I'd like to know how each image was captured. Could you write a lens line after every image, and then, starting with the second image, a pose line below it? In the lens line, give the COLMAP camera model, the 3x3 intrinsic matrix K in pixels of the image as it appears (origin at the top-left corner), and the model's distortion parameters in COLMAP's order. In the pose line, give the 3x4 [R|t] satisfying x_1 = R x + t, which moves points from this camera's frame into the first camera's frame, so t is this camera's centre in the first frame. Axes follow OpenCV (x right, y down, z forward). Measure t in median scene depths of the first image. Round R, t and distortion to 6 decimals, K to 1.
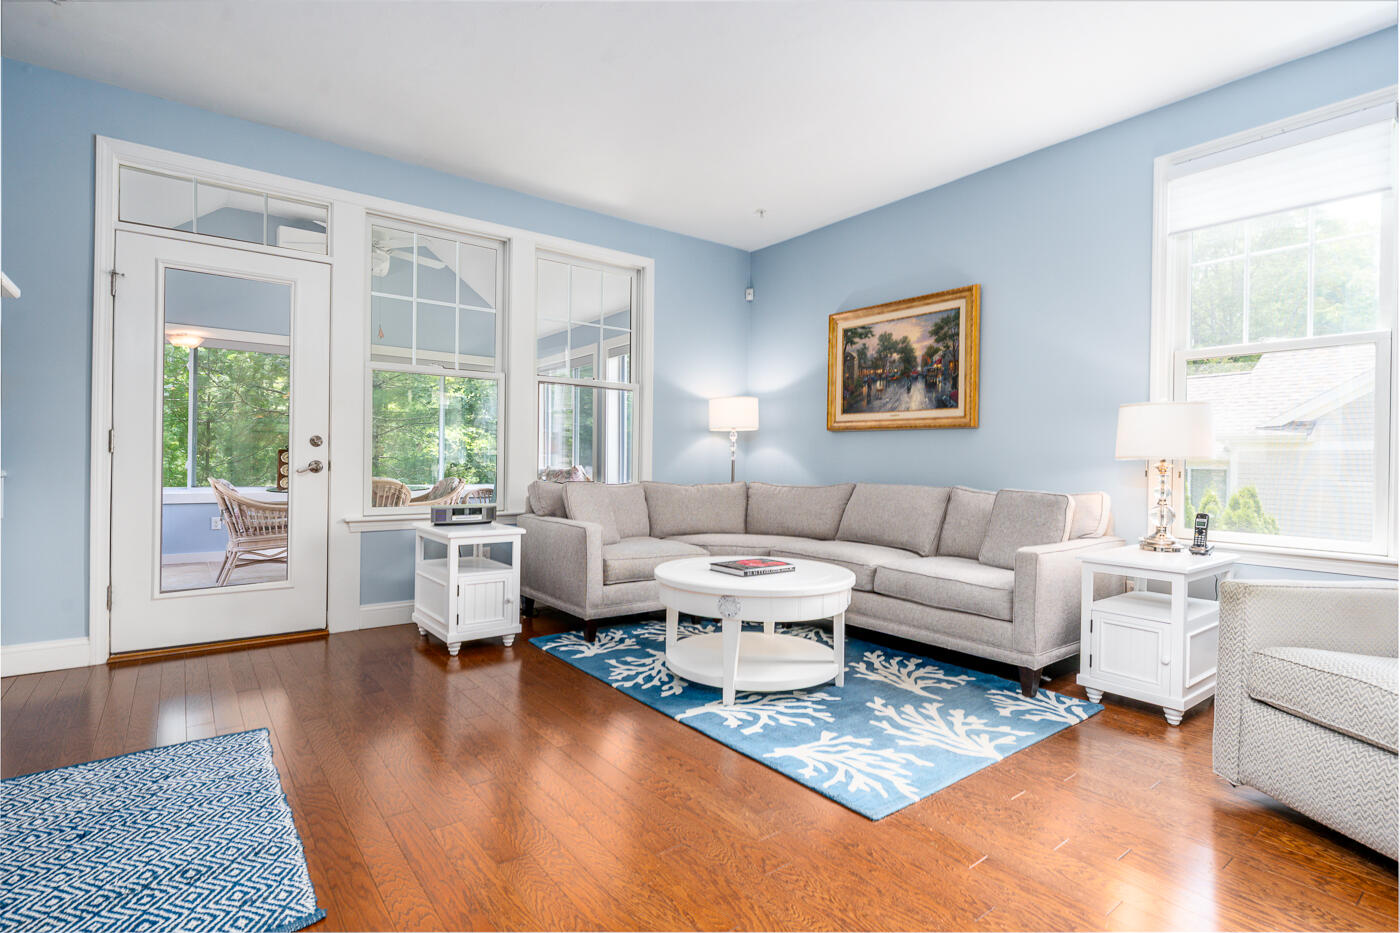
lens RADIAL K [[683.0, 0, 703.3], [0, 683.0, 472.3], [0, 0, 1]] dist [0.007588, 0.001078]
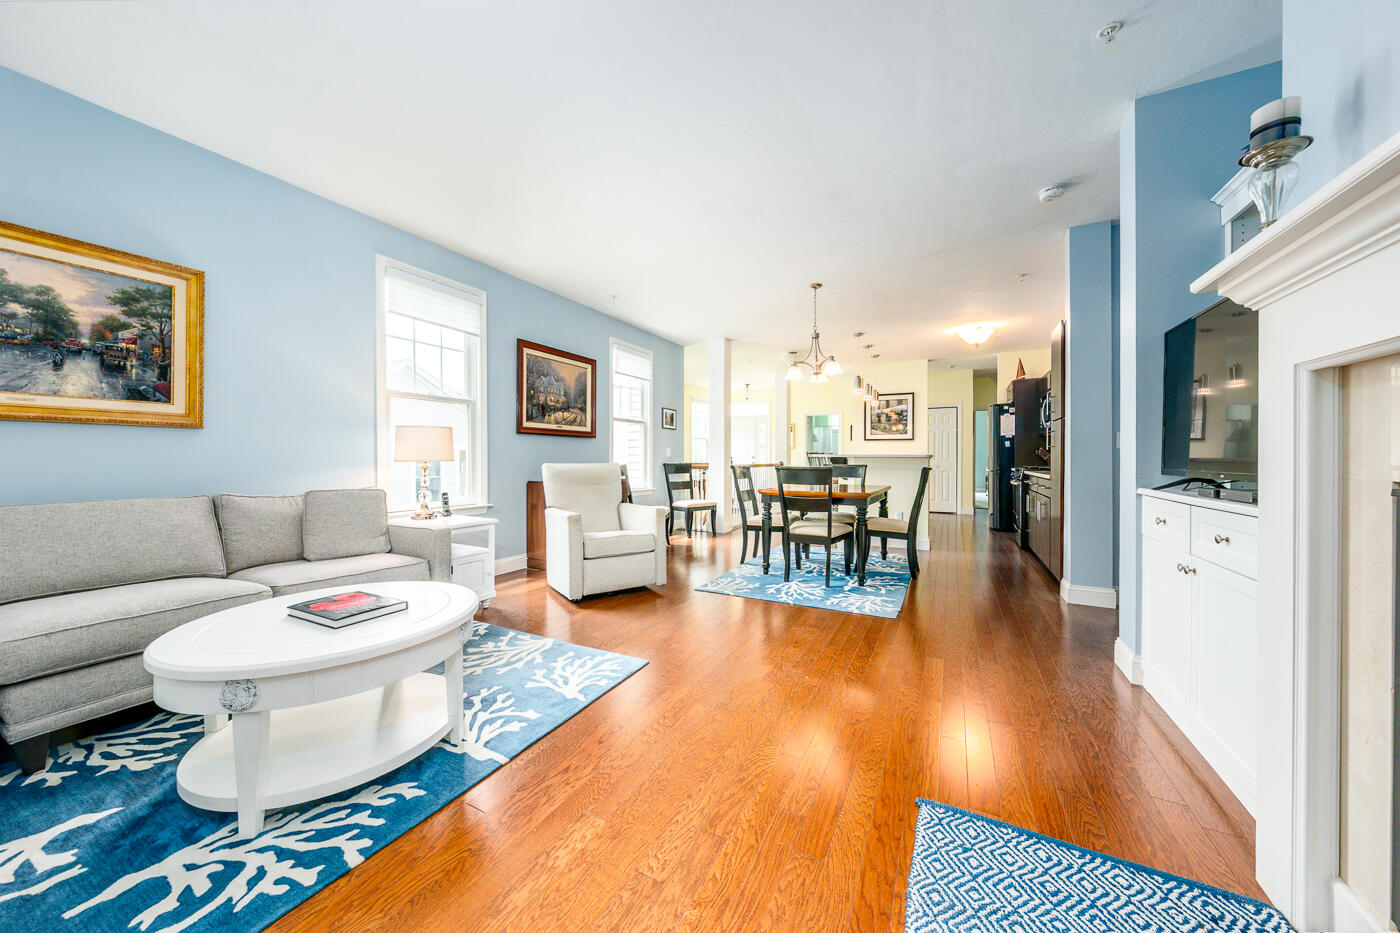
lens RADIAL K [[487.3, 0, 700.4], [0, 487.3, 459.6], [0, 0, 1]] dist [-0.002576, -0.000067]
pose [[-0.420286, -0.014748, 0.907272, -0.578563], [0.014918, 0.999620, 0.023160, -0.035681], [-0.907269, 0.023268, -0.419907, 0.830371]]
